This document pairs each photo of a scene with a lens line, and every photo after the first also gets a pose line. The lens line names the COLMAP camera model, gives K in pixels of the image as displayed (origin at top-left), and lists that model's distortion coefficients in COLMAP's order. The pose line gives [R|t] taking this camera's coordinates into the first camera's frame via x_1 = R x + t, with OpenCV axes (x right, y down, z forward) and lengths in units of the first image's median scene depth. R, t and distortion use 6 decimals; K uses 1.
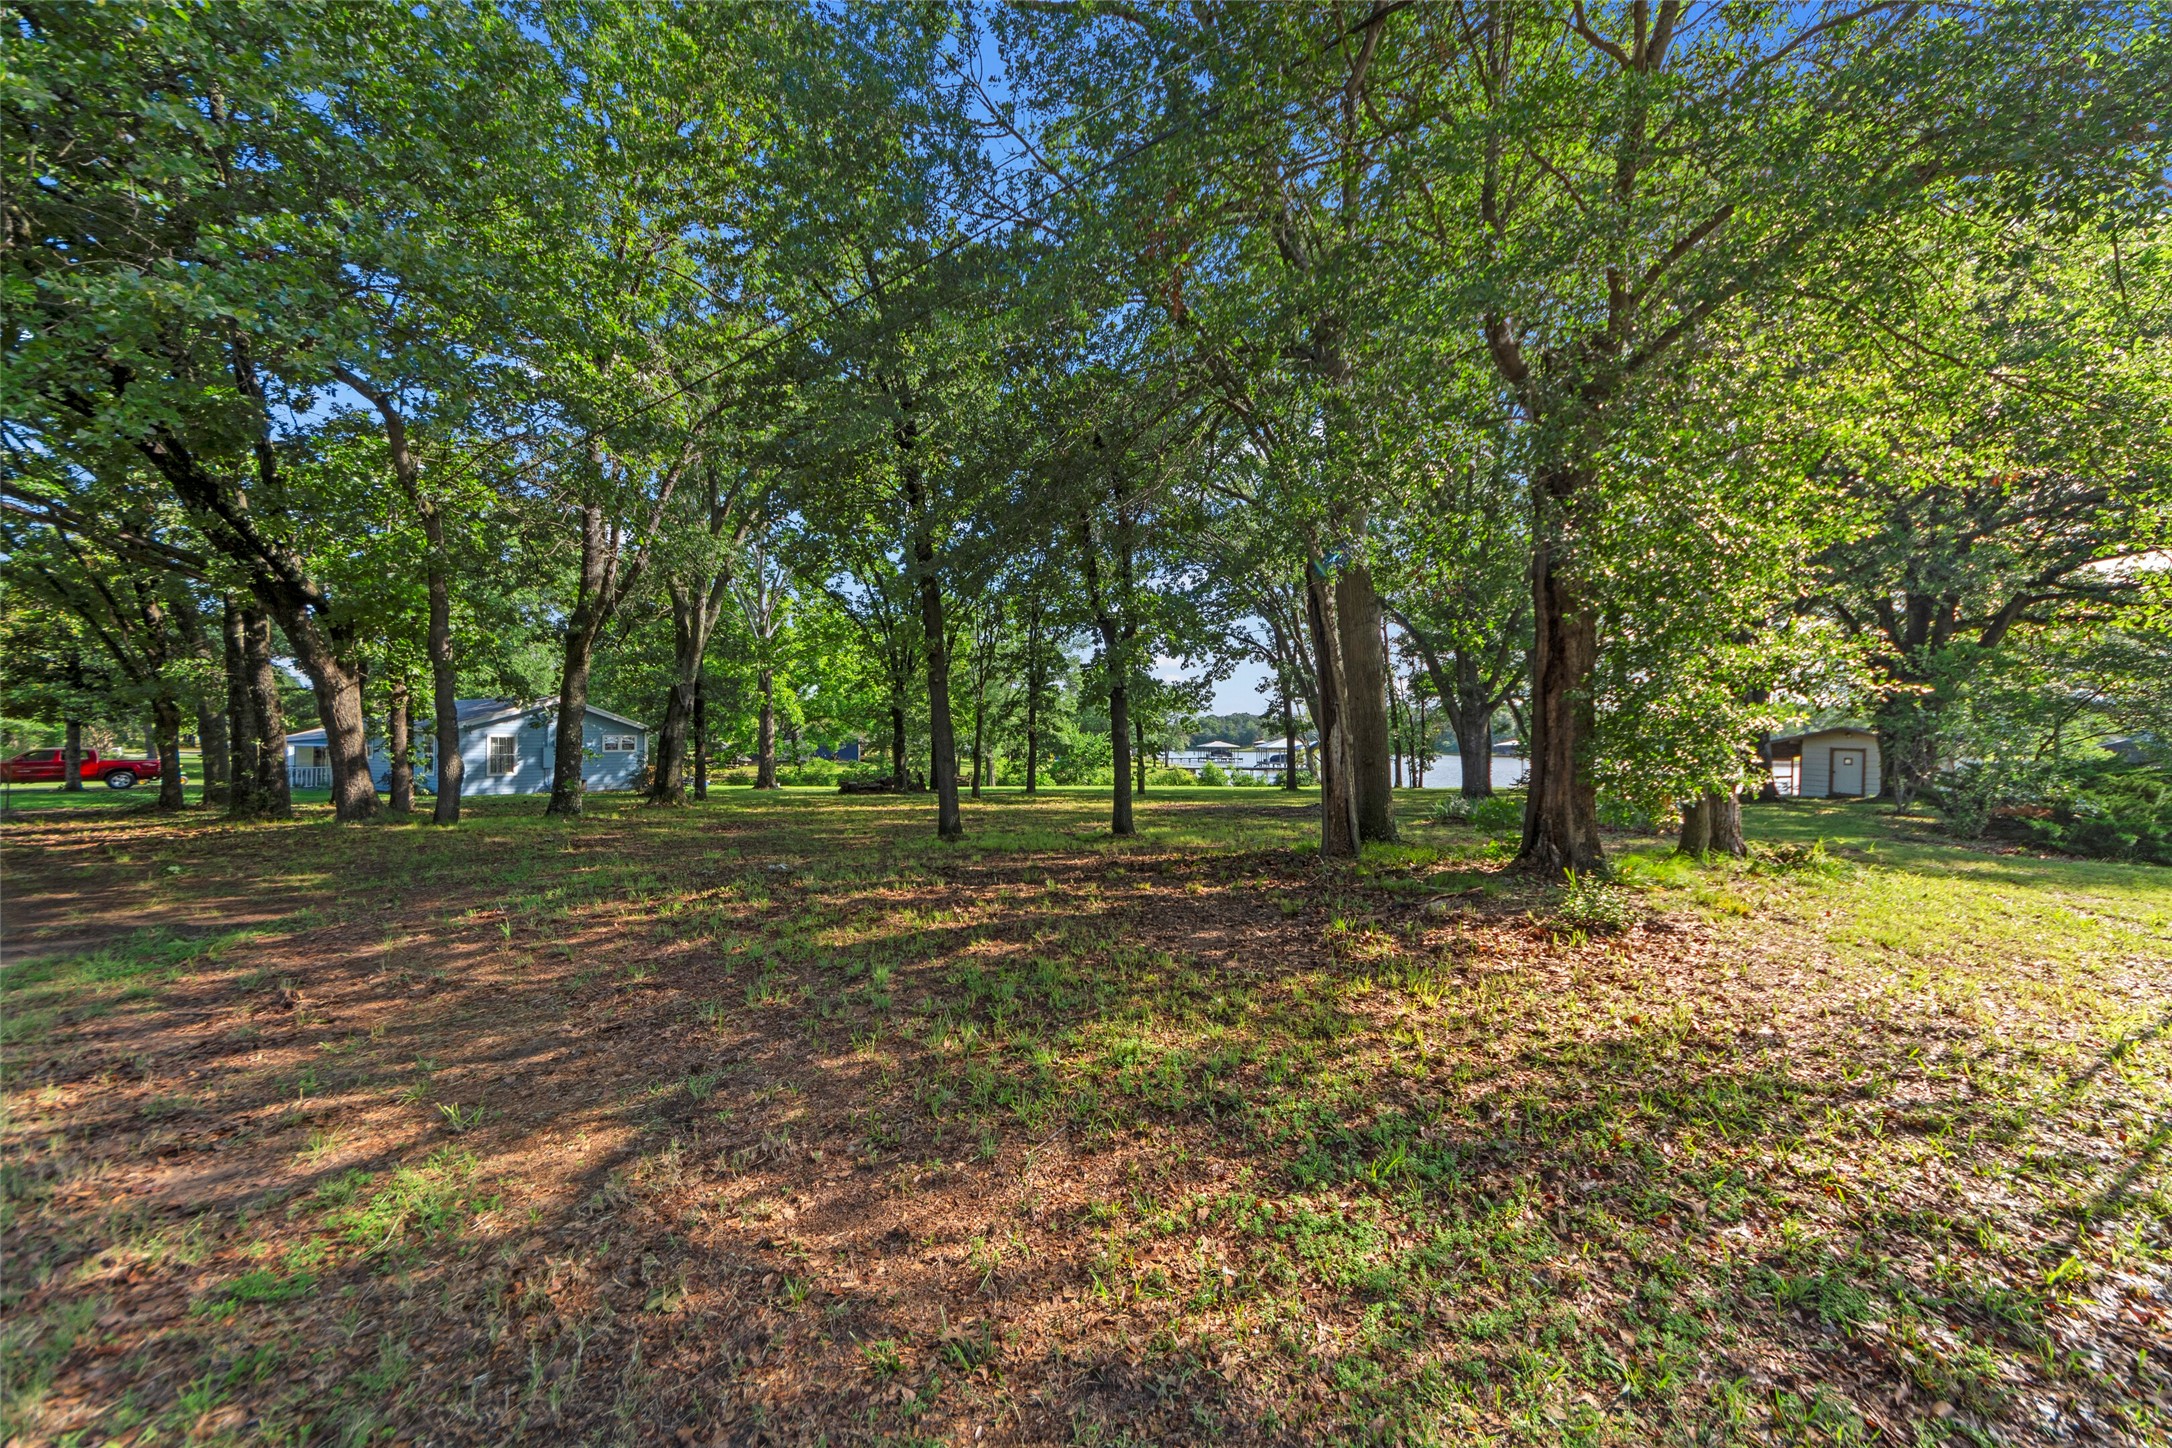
lens RADIAL K [[786.7, 0, 1085.9], [0, 786.7, 719.8], [0, 0, 1]] dist [-0.001802, 0.001691]
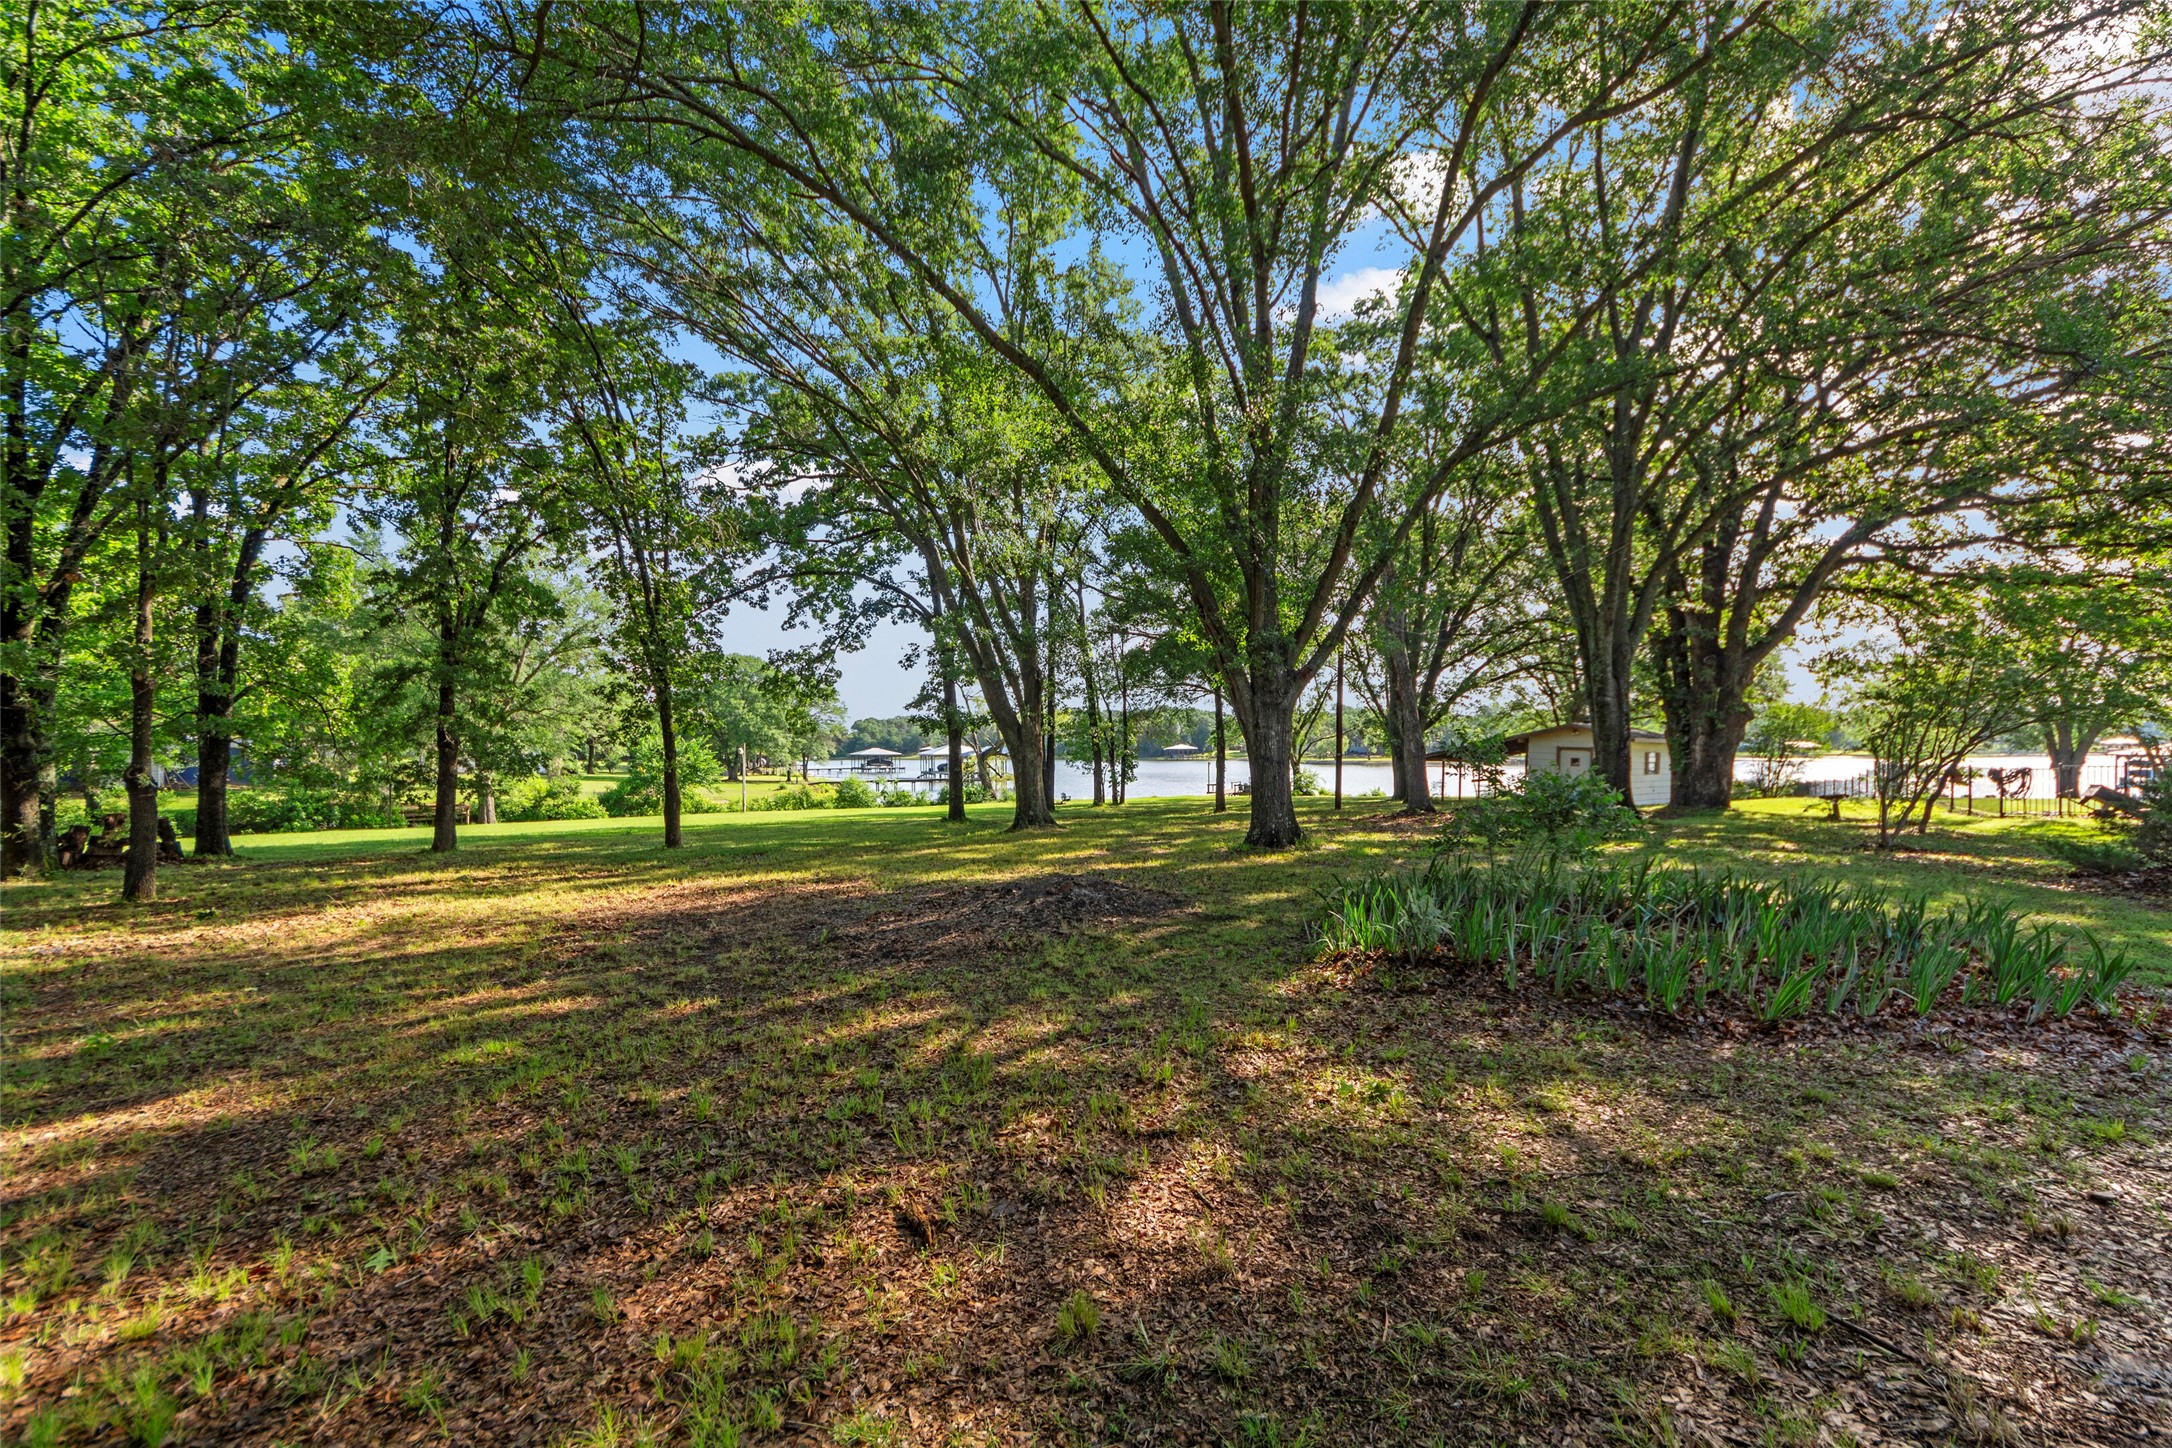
lens RADIAL K [[786.7, 0, 1087.6], [0, 786.7, 721.8], [0, 0, 1]] dist [-0.001802, 0.001691]
pose [[0.916939, 0.003346, 0.399014, 0.093492], [-0.000864, 0.999979, -0.006400, 0.011197], [-0.399027, 0.005524, 0.916923, 0.331924]]
